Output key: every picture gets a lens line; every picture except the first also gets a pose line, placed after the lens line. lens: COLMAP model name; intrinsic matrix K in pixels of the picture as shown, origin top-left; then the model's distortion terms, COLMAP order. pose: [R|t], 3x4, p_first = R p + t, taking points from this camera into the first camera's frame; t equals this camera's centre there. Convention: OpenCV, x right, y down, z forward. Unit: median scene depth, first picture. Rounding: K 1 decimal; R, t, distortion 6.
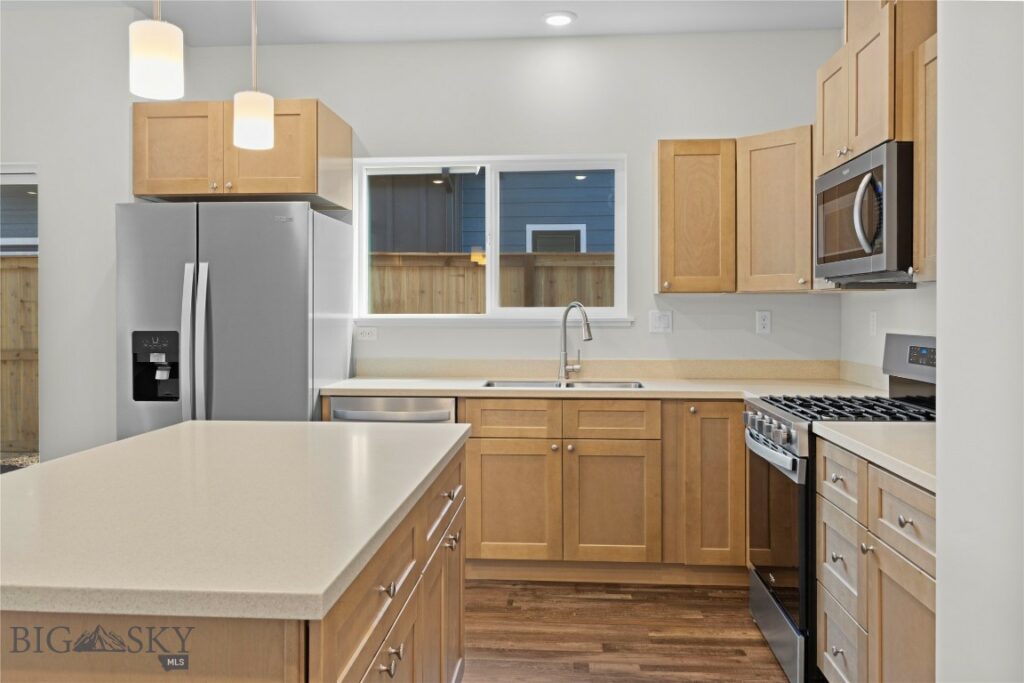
lens RADIAL K [[812.6, 0, 511.9], [0, 812.6, 336.6], [0, 0, 1]] dist [0.002436, 0.000670]
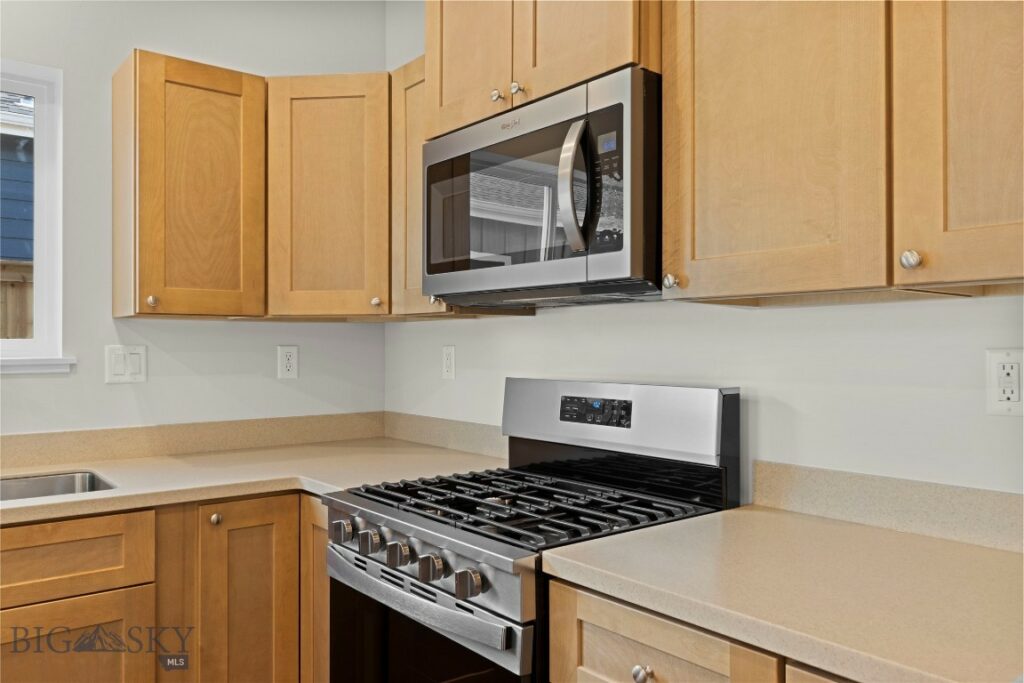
lens RADIAL K [[761.6, 0, 511.5], [0, 761.6, 339.6], [0, 0, 1]] dist [-0.002774, -0.000408]
pose [[0.729553, 0.007603, 0.683882, 0.008024], [0.020521, 0.999245, -0.033002, -0.013642], [-0.683616, 0.038111, 0.728846, 0.461246]]
